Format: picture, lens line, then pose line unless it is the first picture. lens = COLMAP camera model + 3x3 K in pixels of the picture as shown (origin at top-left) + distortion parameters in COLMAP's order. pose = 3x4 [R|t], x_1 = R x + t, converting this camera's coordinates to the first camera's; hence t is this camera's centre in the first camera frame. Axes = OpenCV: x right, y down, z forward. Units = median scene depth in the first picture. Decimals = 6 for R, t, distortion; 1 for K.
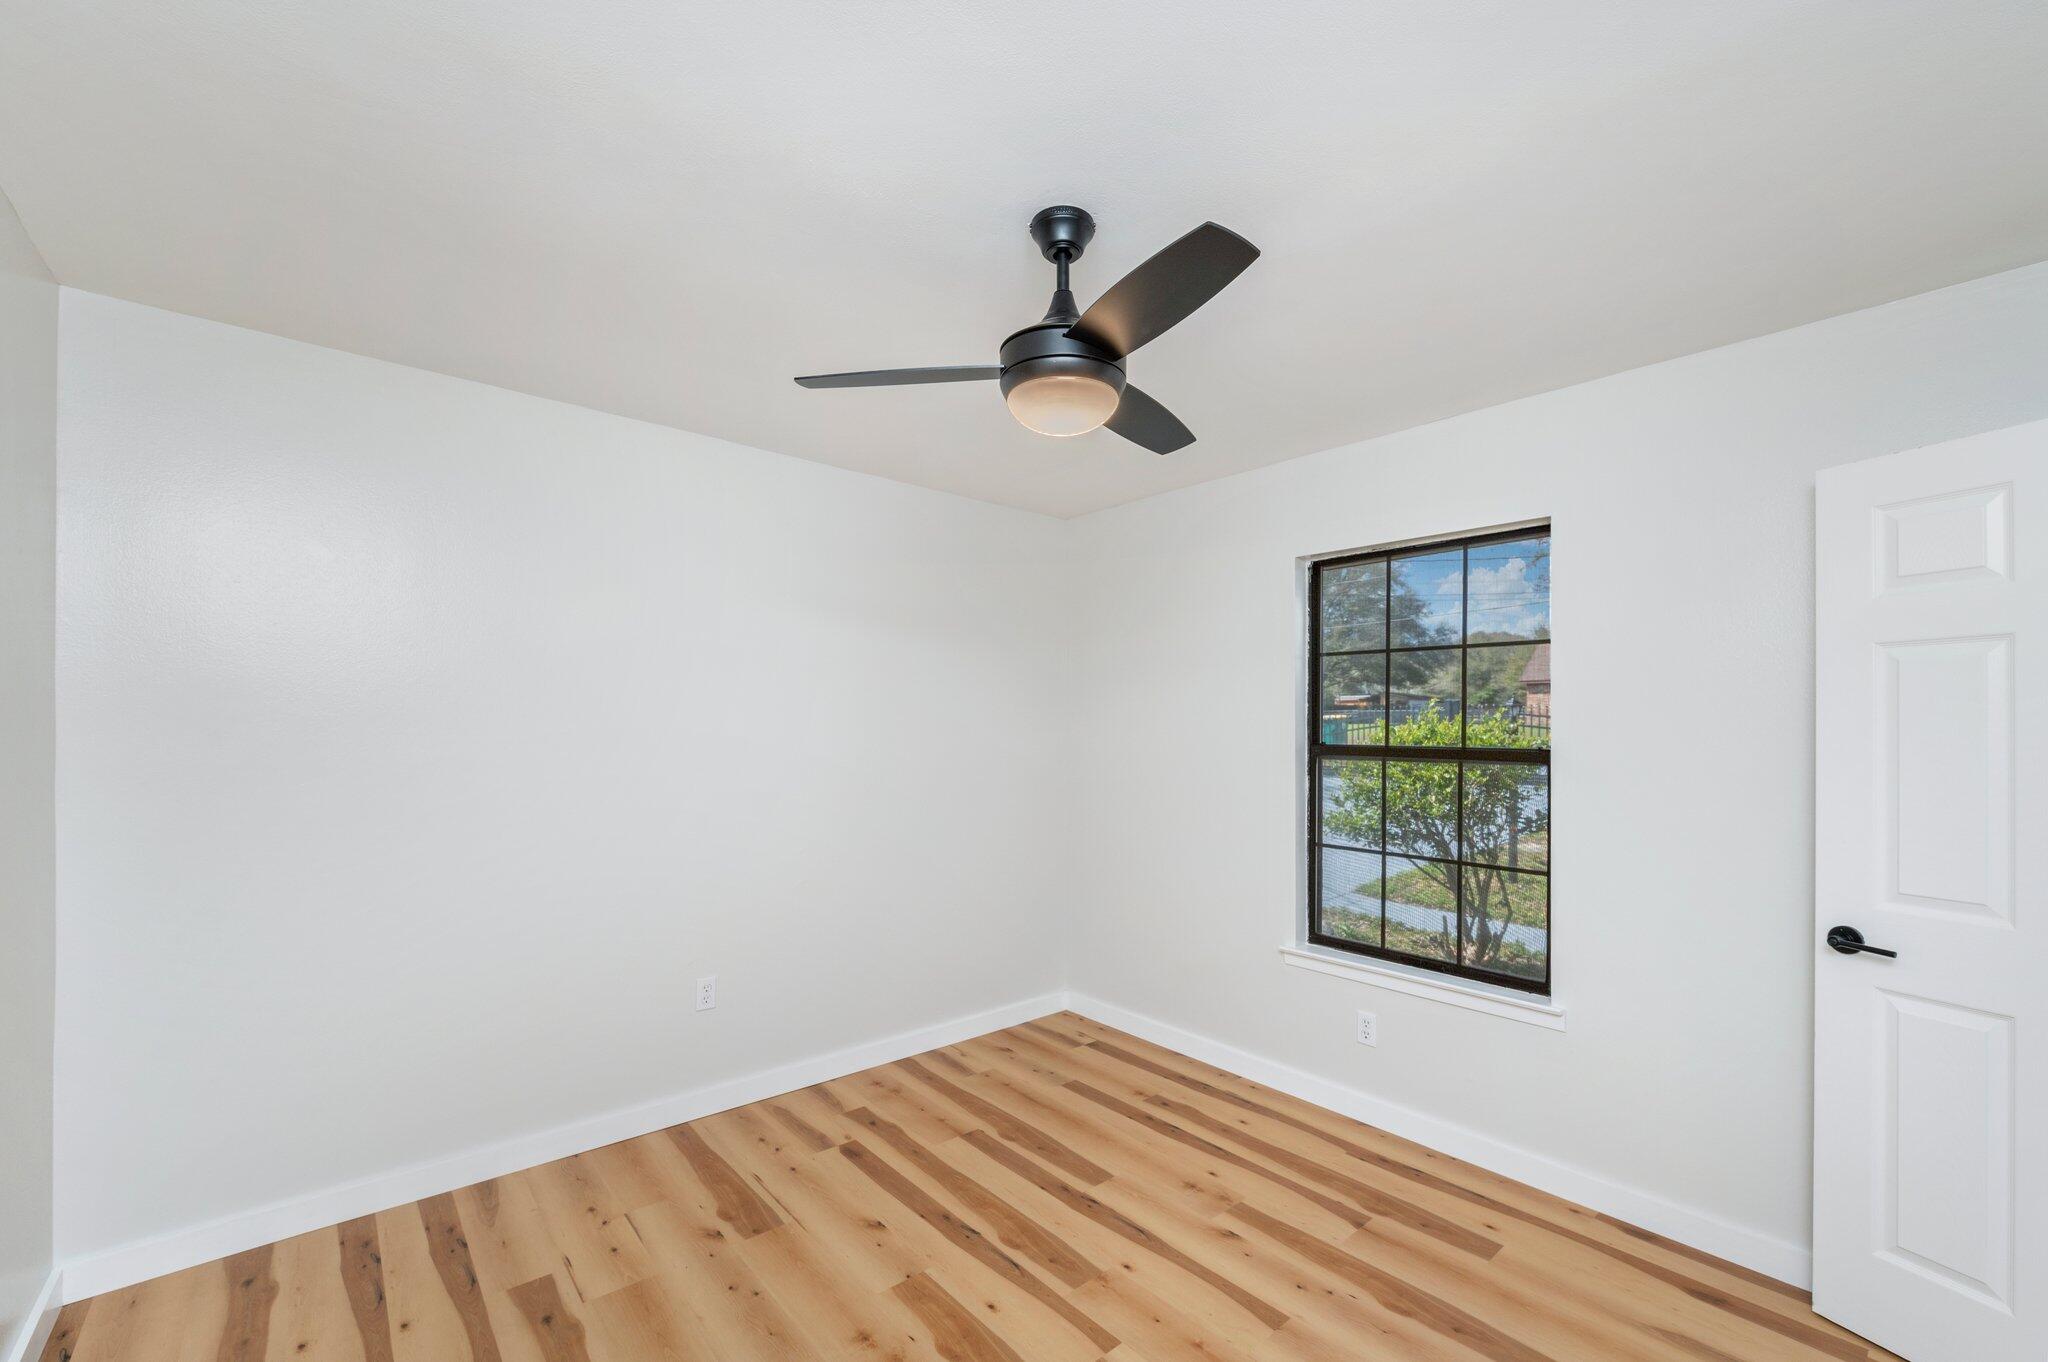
lens RADIAL K [[835.8, 0, 1054.4], [0, 835.8, 728.1], [0, 0, 1]] dist [-0.004352, -0.000390]
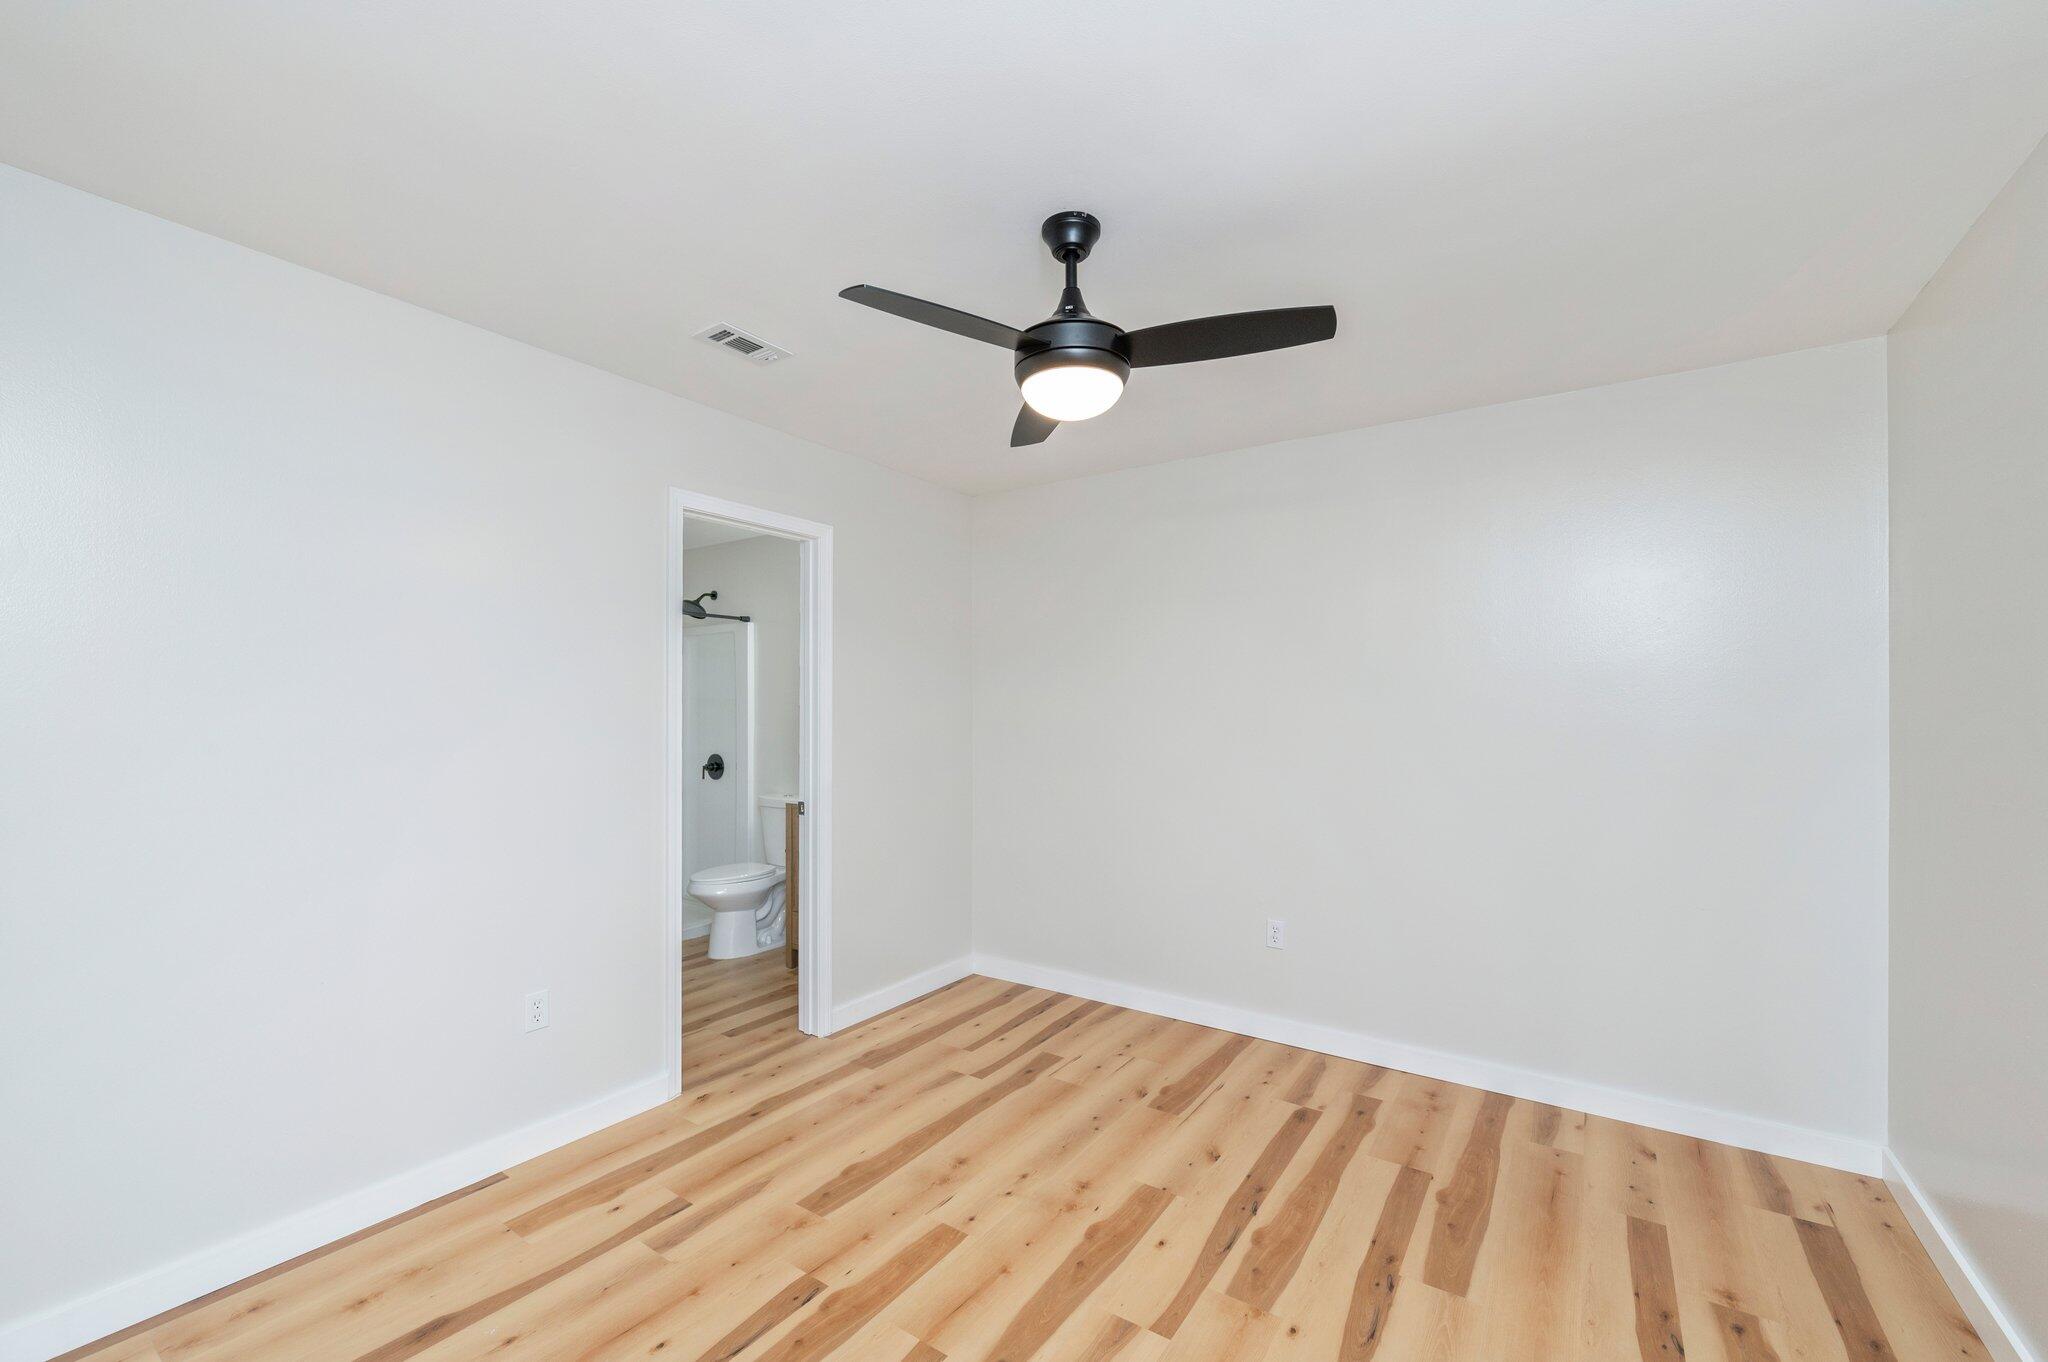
lens RADIAL K [[835.8, 0, 1033.6], [0, 835.8, 700.5], [0, 0, 1]] dist [-0.004352, -0.000390]
pose [[0.251497, -0.013936, -0.967758, 0.682852], [0.001912, 0.999902, -0.013902, 0.006881], [0.967856, 0.001646, 0.251498, 0.416933]]
